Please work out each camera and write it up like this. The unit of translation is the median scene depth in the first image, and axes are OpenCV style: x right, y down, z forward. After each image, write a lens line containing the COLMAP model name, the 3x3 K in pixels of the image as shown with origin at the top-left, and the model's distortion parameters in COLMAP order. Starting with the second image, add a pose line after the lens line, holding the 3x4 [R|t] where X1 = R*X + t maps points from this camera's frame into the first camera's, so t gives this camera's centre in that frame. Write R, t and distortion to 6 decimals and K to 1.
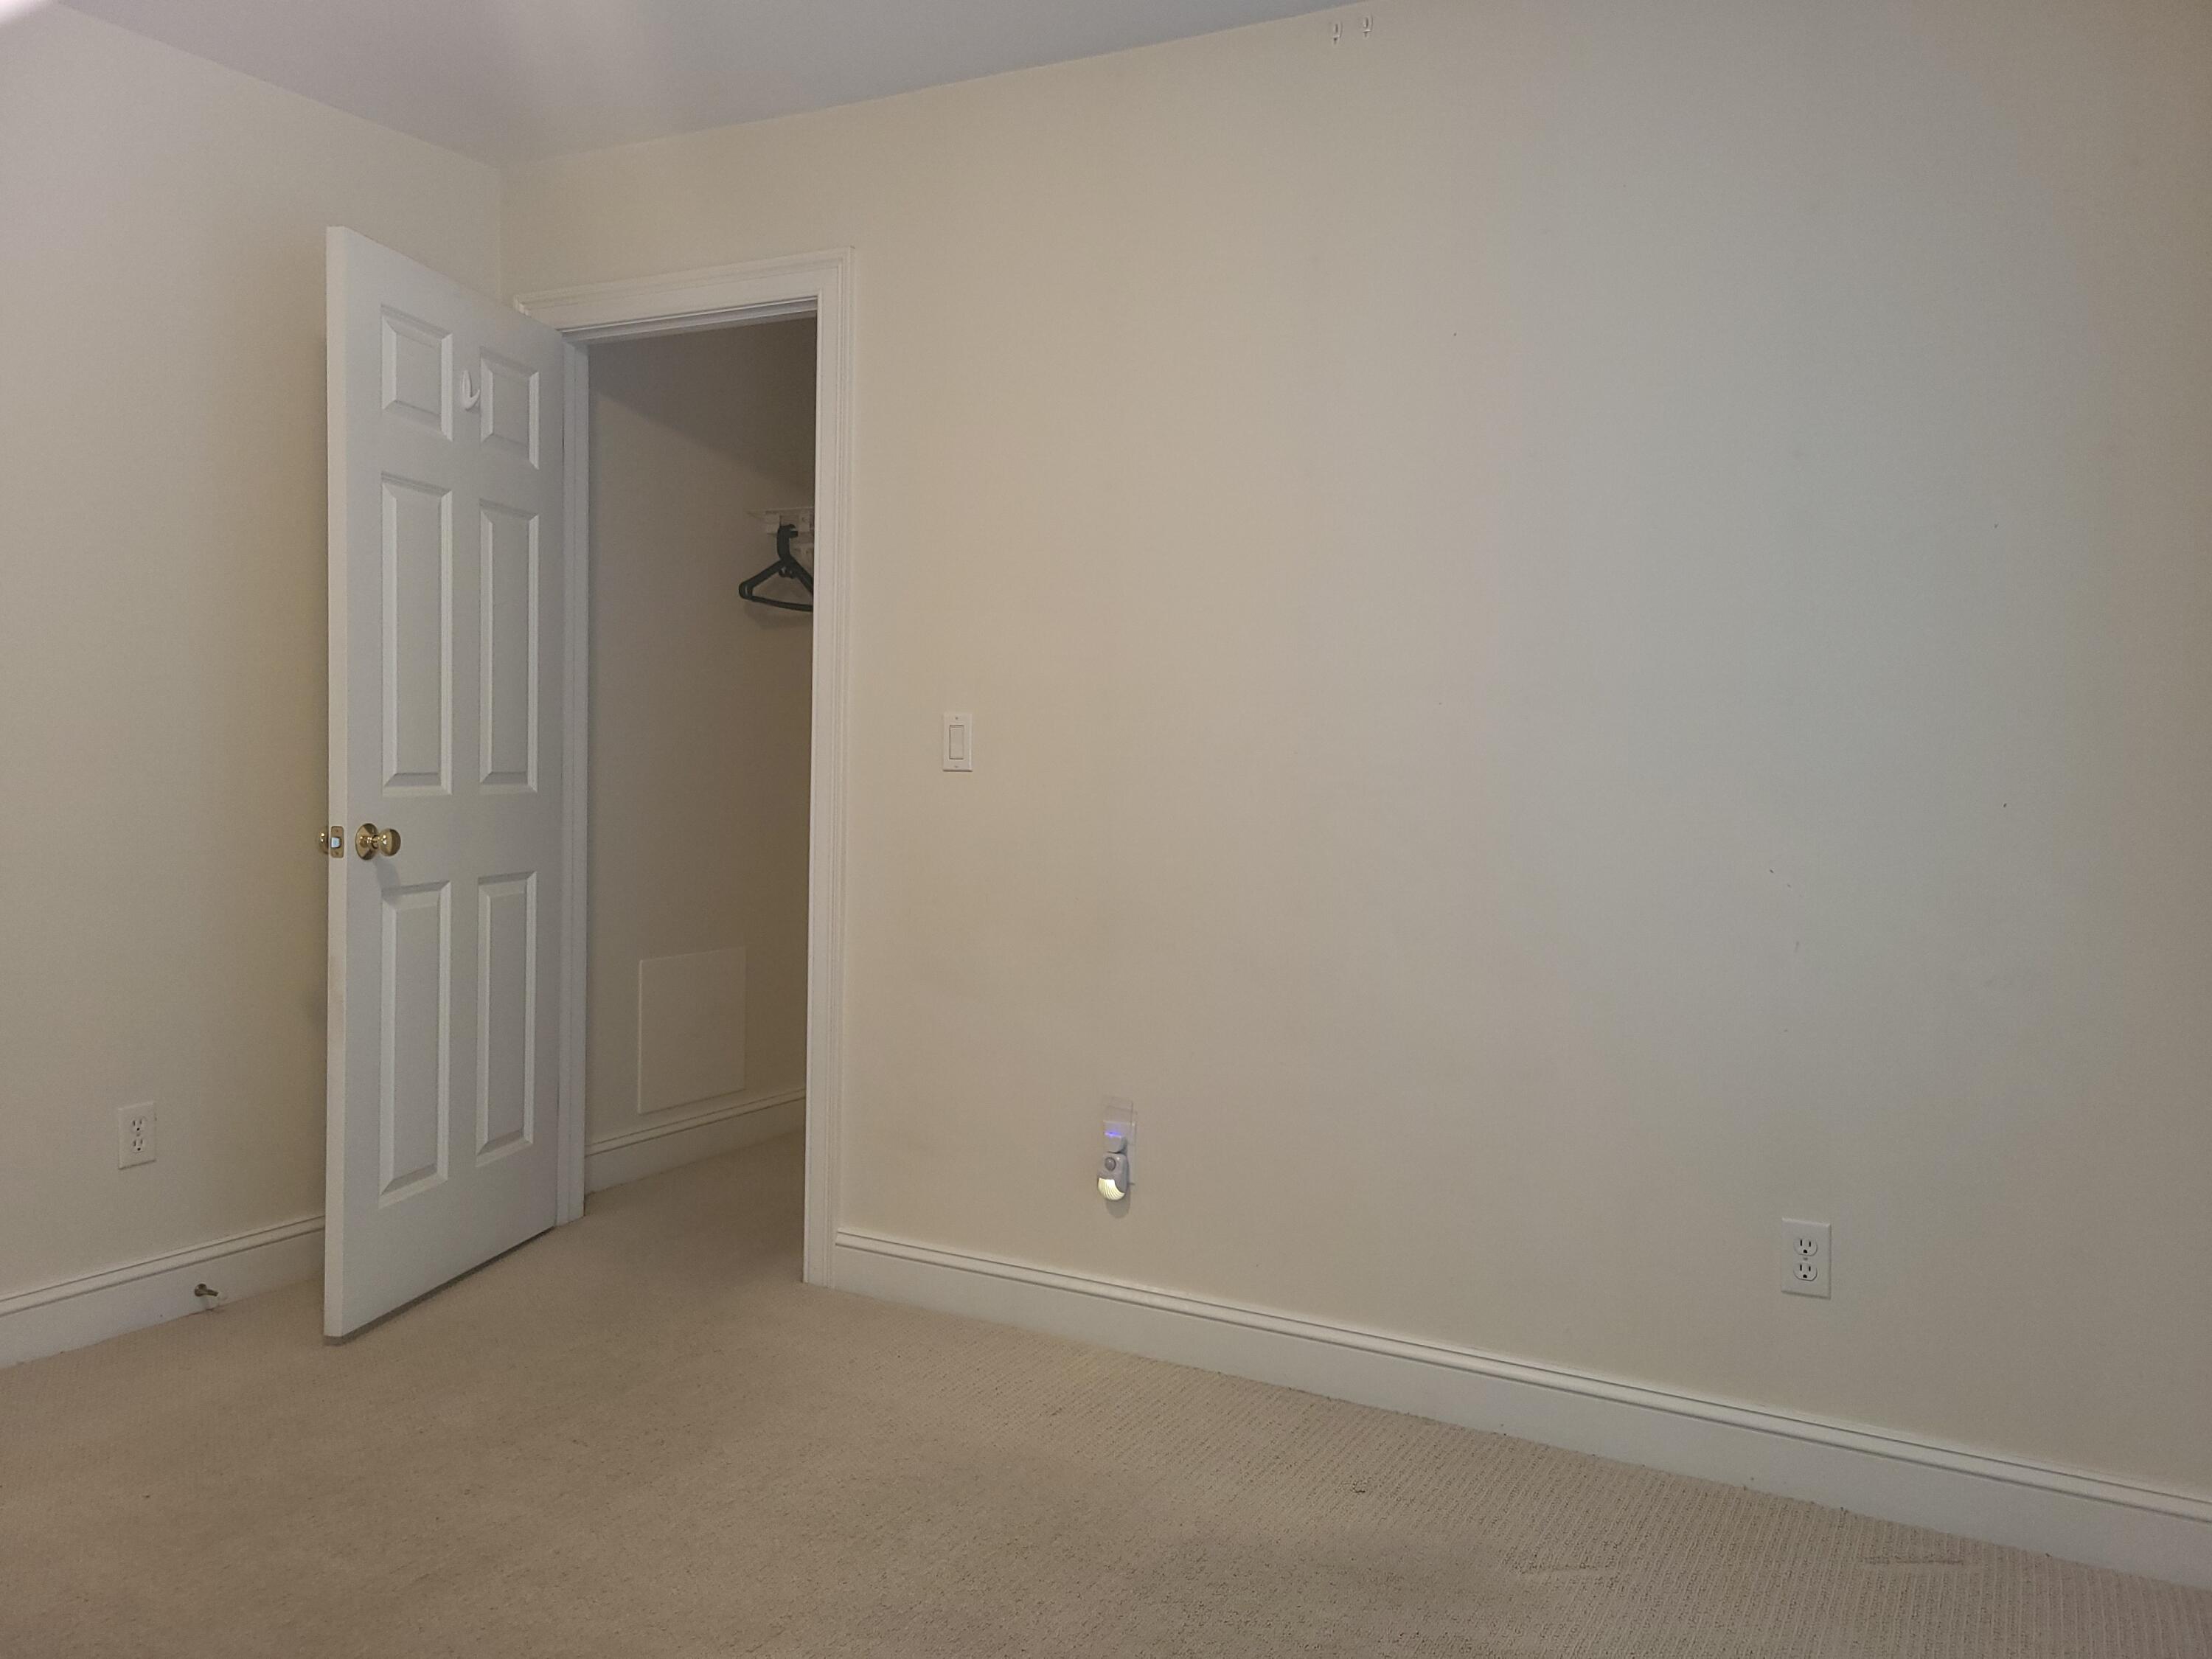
lens RADIAL K [[1687.2, 0, 1104.9], [0, 1687.2, 816.3], [0, 0, 1]] dist [0.043052, -0.027669]
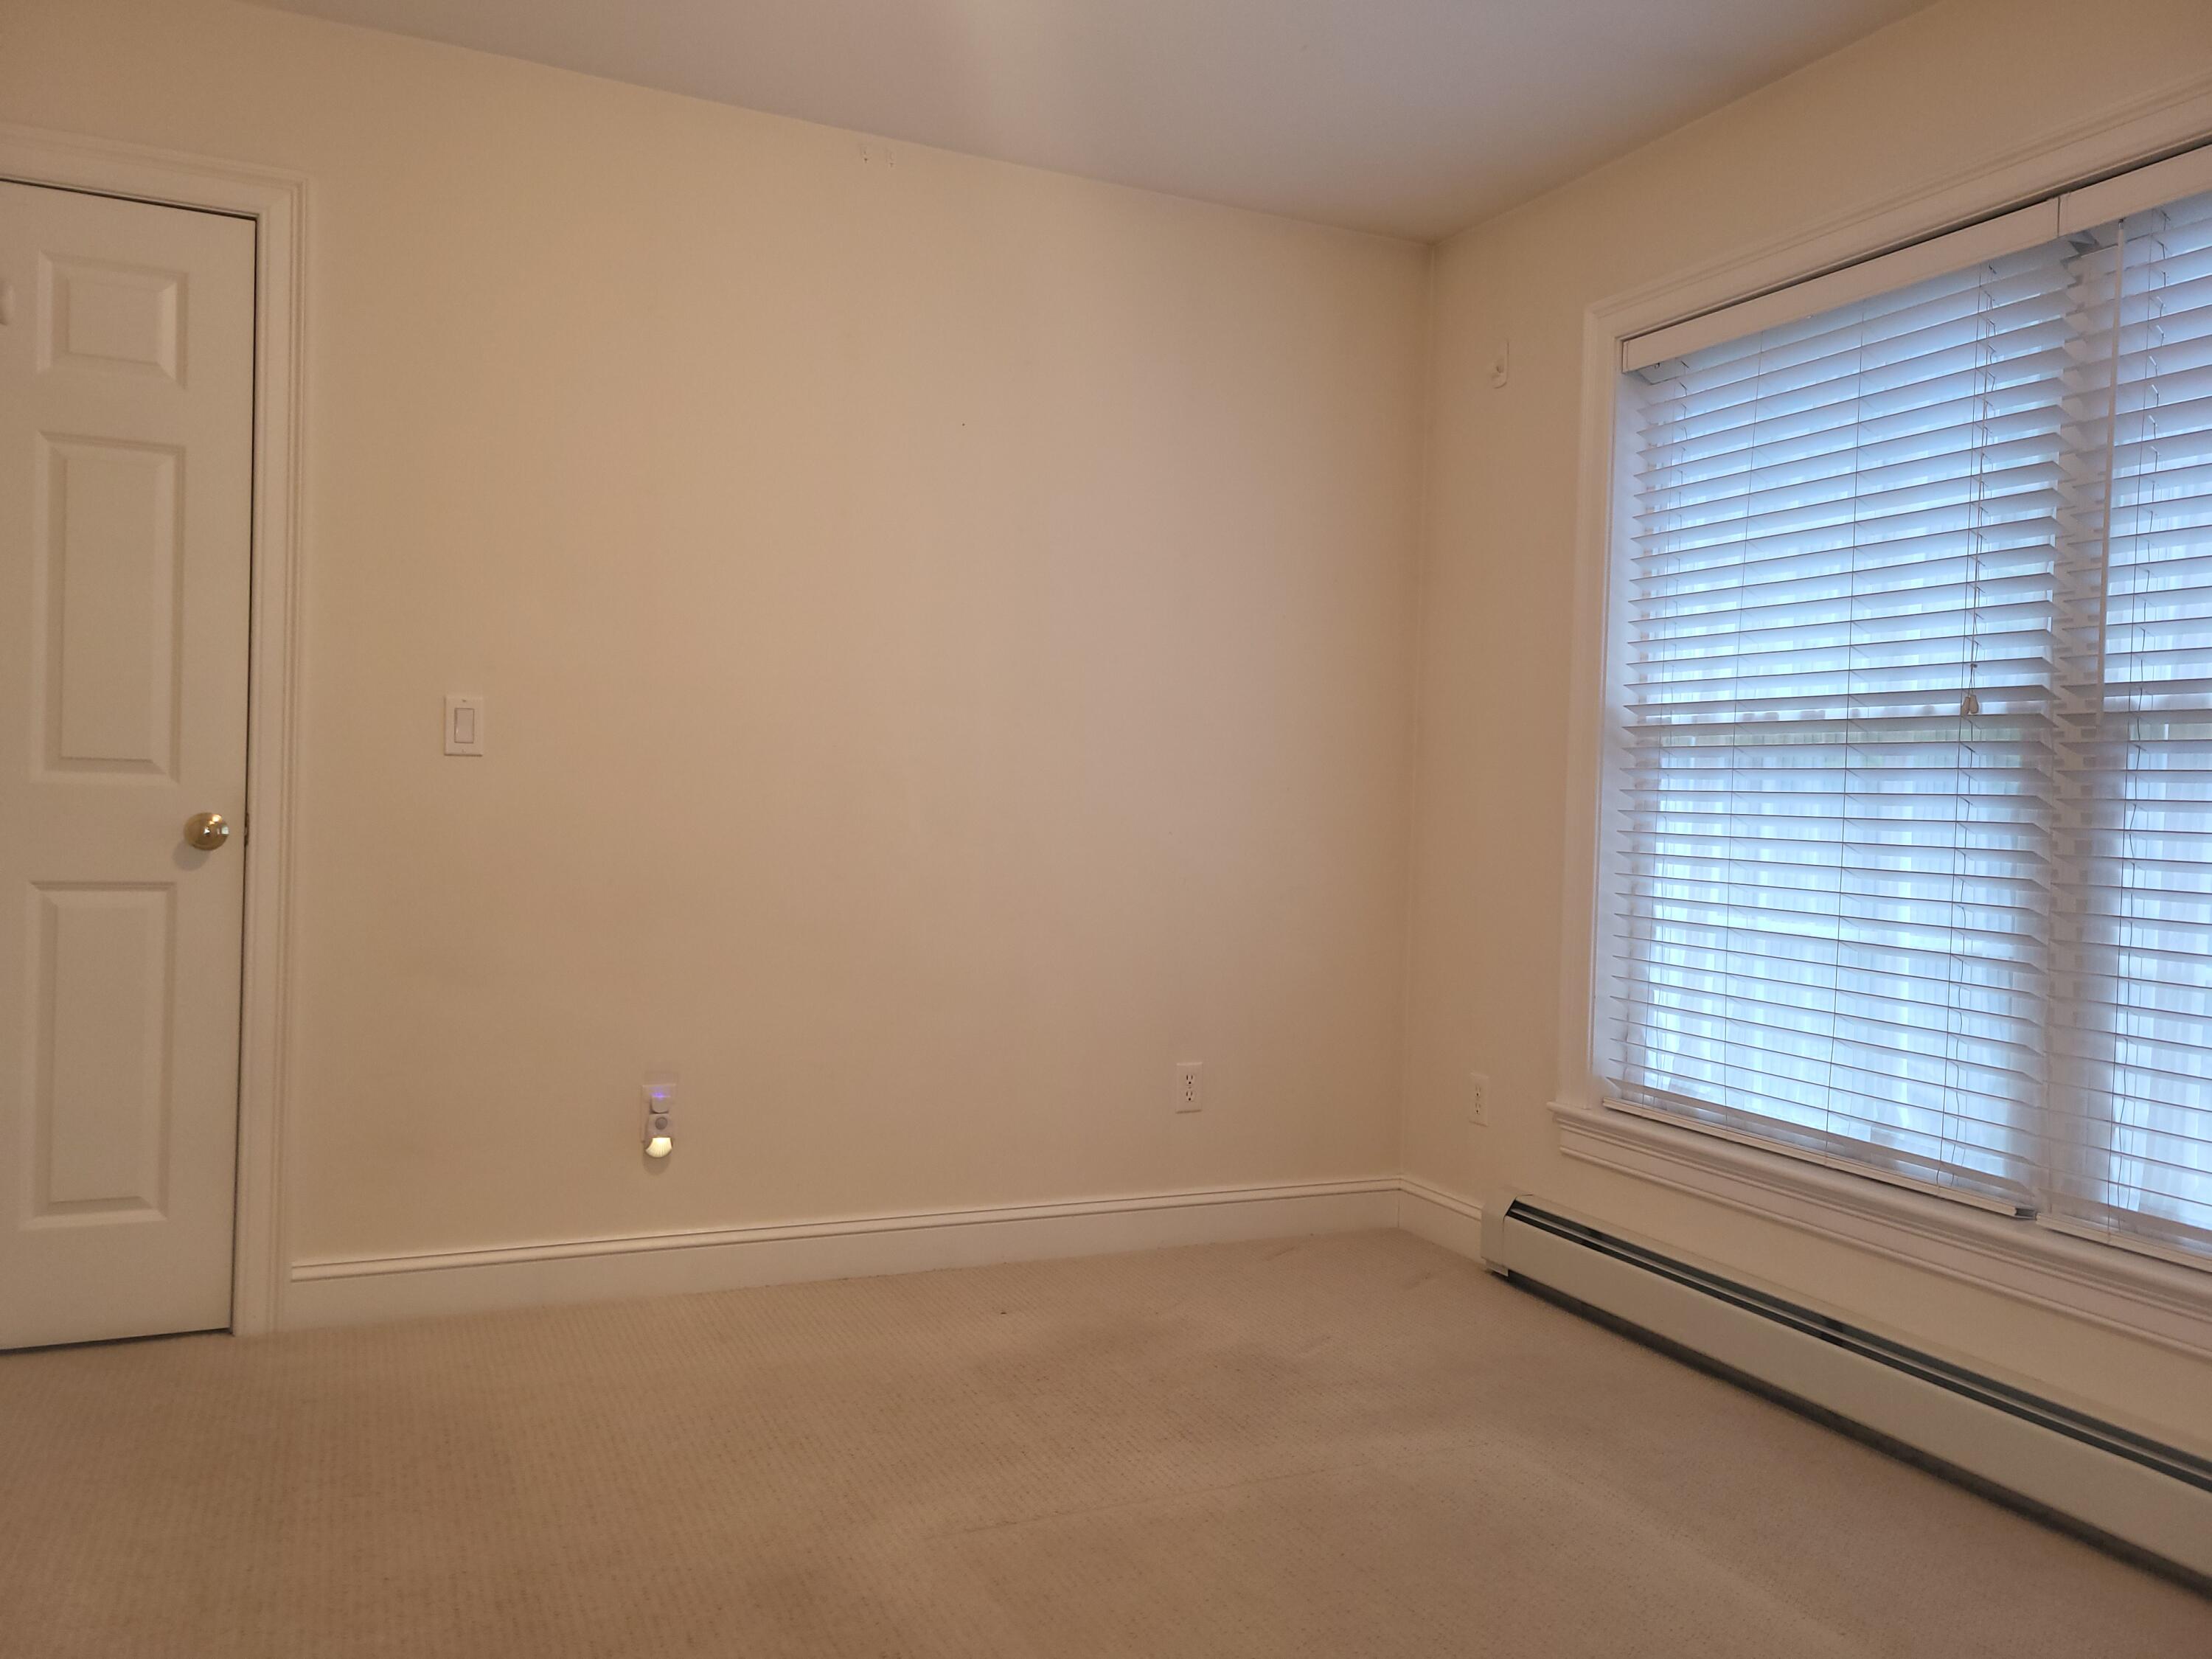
lens RADIAL K [[1687.2, 0, 1103.9], [0, 1687.2, 811.1], [0, 0, 1]] dist [0.043052, -0.027669]
pose [[0.605995, -0.011860, 0.795380, -0.673529], [0.009030, 0.999927, 0.008030, 0.000934], [-0.795418, 0.002316, 0.606057, 0.121663]]
